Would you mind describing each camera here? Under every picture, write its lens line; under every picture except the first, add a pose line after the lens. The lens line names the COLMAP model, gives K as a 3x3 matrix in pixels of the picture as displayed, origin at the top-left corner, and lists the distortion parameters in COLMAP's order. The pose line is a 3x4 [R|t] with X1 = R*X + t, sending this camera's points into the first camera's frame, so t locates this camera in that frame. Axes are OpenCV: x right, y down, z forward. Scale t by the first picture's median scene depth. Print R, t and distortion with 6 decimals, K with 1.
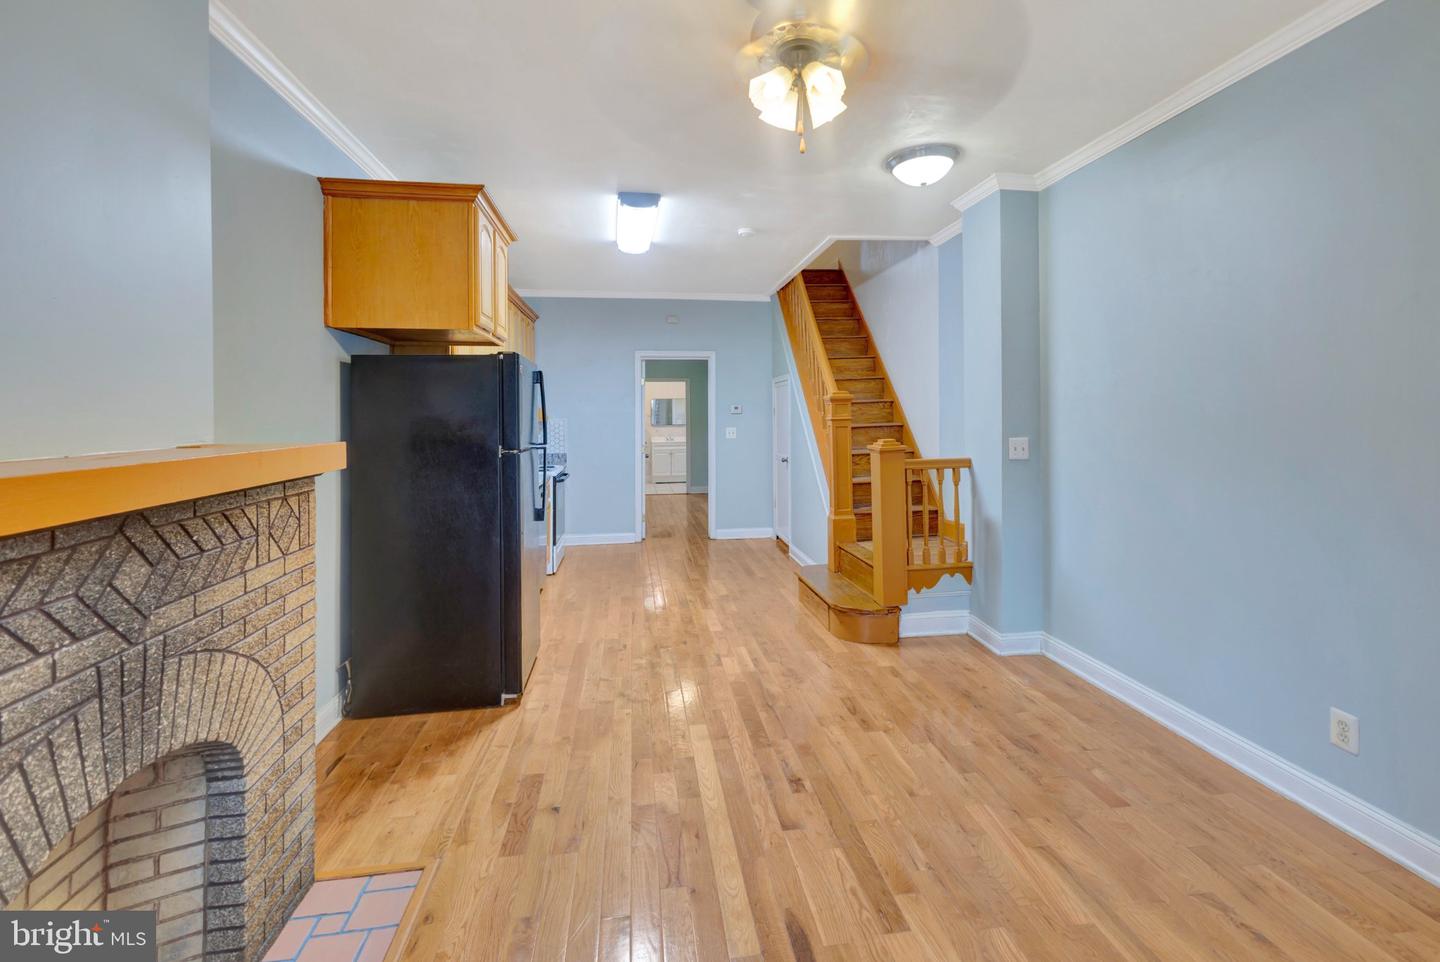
lens RADIAL K [[655.8, 0, 786.9], [0, 655.8, 404.4], [0, 0, 1]] dist [0.013791, -0.001542]
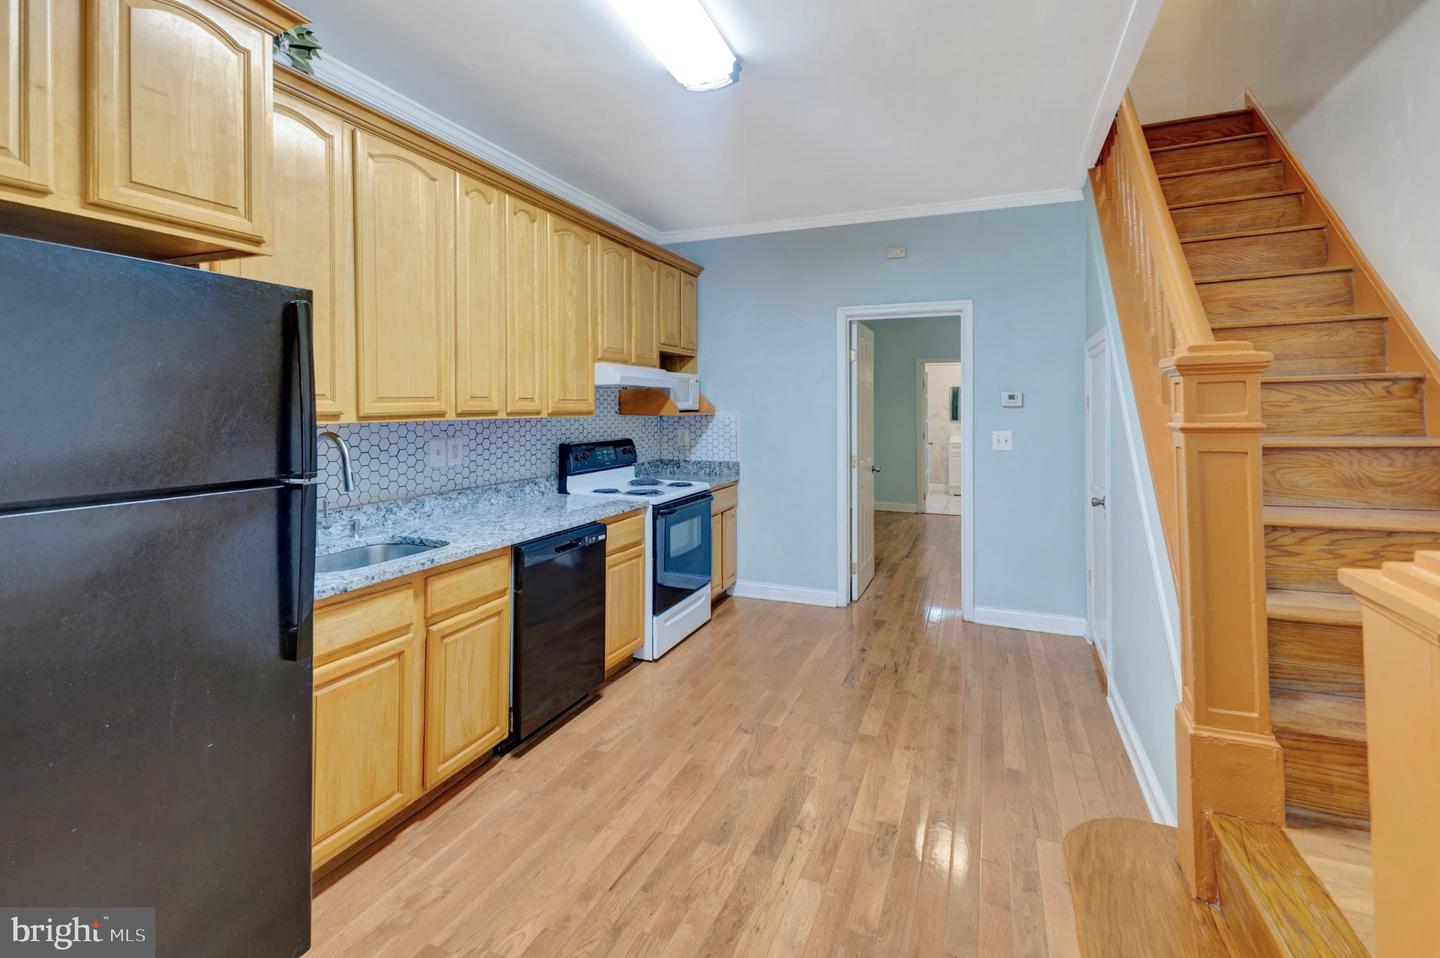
lens RADIAL K [[655.8, 0, 728.1], [0, 655.8, 398.7], [0, 0, 1]] dist [0.013791, -0.001542]
pose [[0.820729, 0.002332, -0.571313, 0.053075], [-0.000260, 0.999993, 0.003709, 0.005425], [0.571318, -0.002896, 0.820724, 0.452059]]
